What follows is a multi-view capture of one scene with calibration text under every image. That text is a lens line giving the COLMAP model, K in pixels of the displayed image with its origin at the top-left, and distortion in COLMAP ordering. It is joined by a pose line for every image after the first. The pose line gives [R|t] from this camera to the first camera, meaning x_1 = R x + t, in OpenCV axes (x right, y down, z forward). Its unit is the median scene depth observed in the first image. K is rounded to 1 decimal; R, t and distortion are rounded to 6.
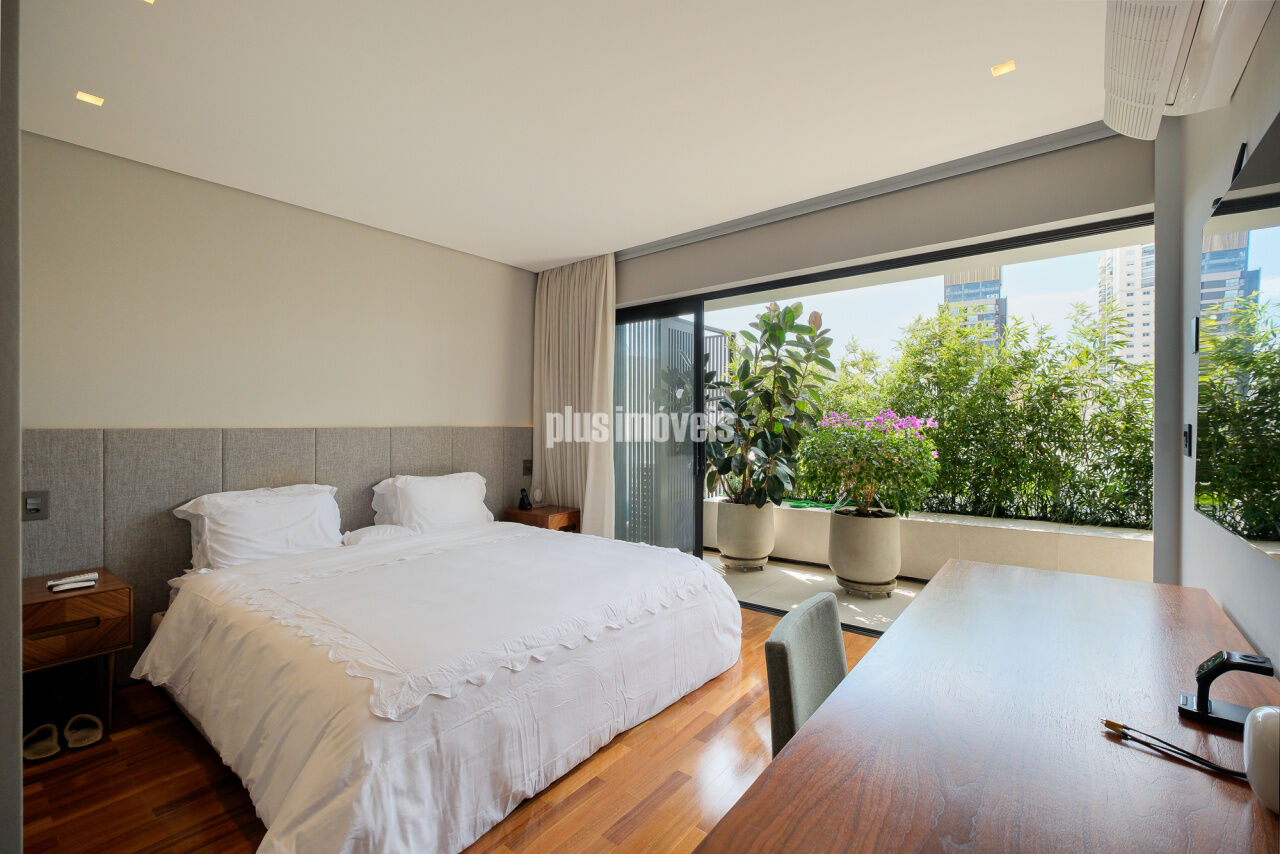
lens RADIAL K [[558.3, 0, 641.1], [0, 558.3, 428.5], [0, 0, 1]] dist [-0.000262, 0.000516]
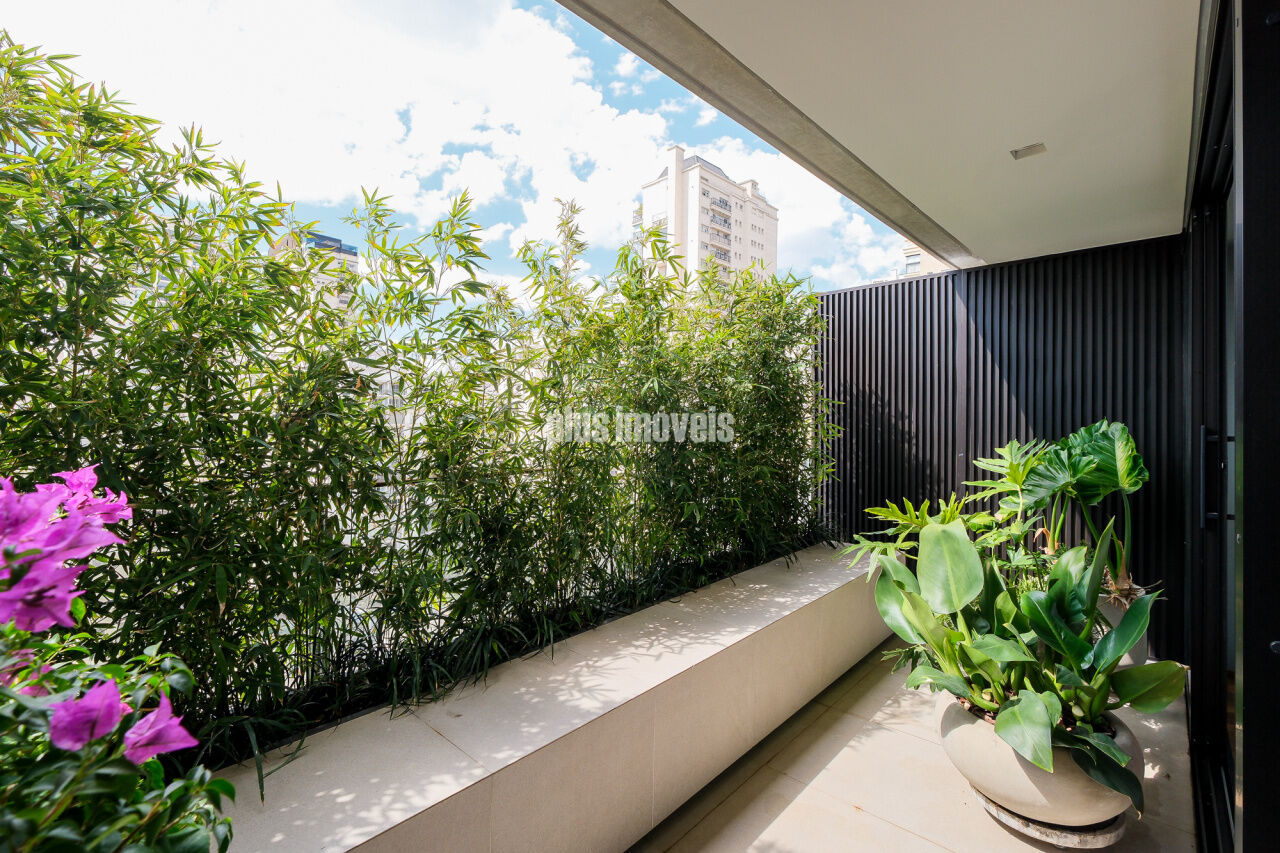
lens RADIAL K [[558.3, 0, 639.8], [0, 558.3, 429.4], [0, 0, 1]] dist [-0.000262, 0.000516]
pose [[0.091862, -0.010185, 0.995720, 0.334792], [0.004258, 0.999943, 0.009835, -0.027240], [-0.995763, 0.003337, 0.091900, 0.733965]]
